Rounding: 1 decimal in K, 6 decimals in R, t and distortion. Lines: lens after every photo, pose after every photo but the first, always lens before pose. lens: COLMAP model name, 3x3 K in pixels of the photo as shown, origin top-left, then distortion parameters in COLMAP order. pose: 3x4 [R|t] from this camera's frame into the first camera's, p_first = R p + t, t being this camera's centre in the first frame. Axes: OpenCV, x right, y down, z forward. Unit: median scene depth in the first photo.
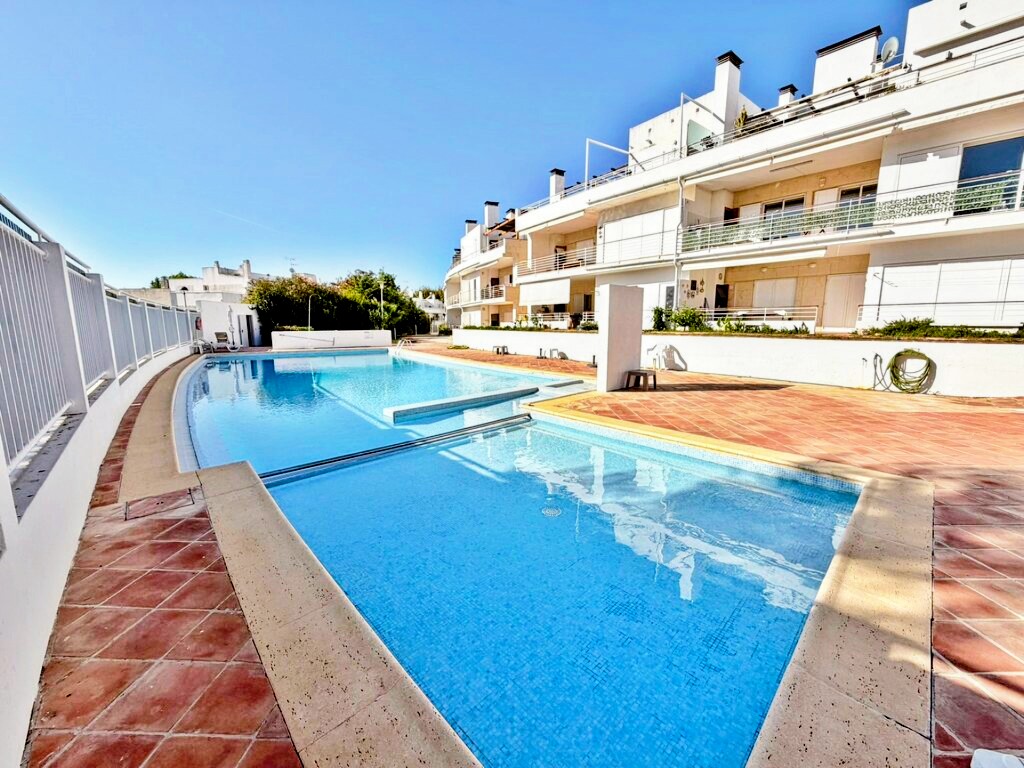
lens RADIAL K [[409.2, 0, 509.6], [0, 409.2, 383.5], [0, 0, 1]] dist [-0.000173, 0.000120]
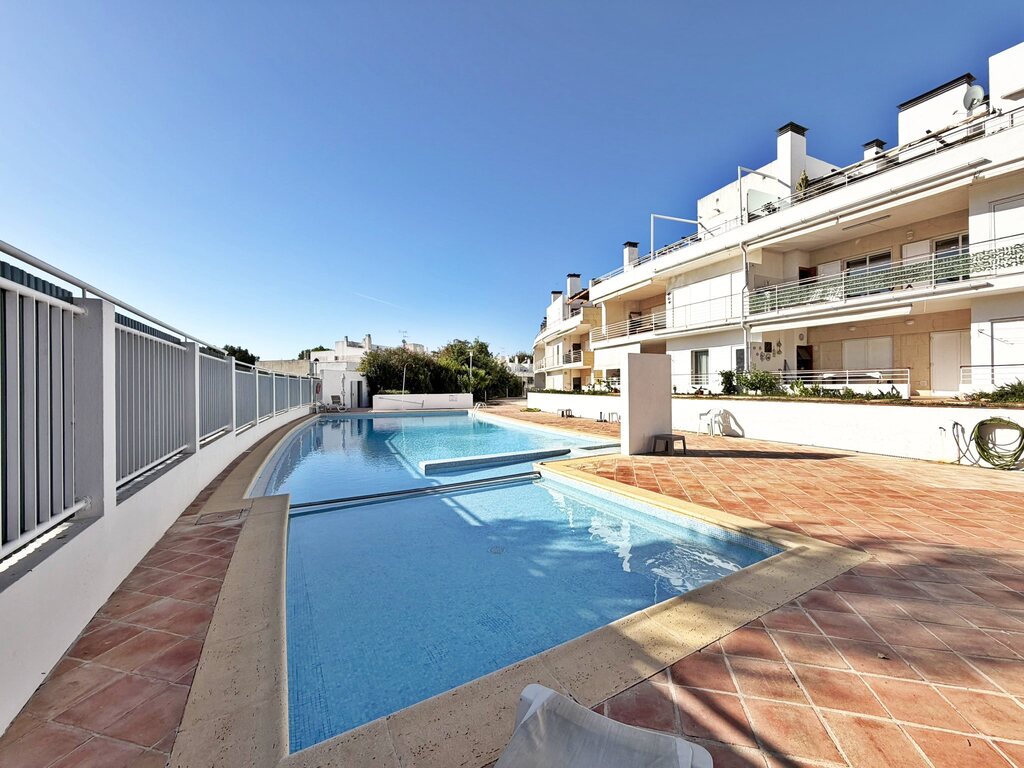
lens RADIAL K [[409.2, 0, 509.6], [0, 409.2, 383.5], [0, 0, 1]] dist [-0.000173, 0.000120]
pose [[0.971061, -0.005806, -0.238759, 0.099987], [-0.030480, 0.988517, -0.148004, 0.002245], [0.236877, 0.150998, 0.959734, -0.044247]]
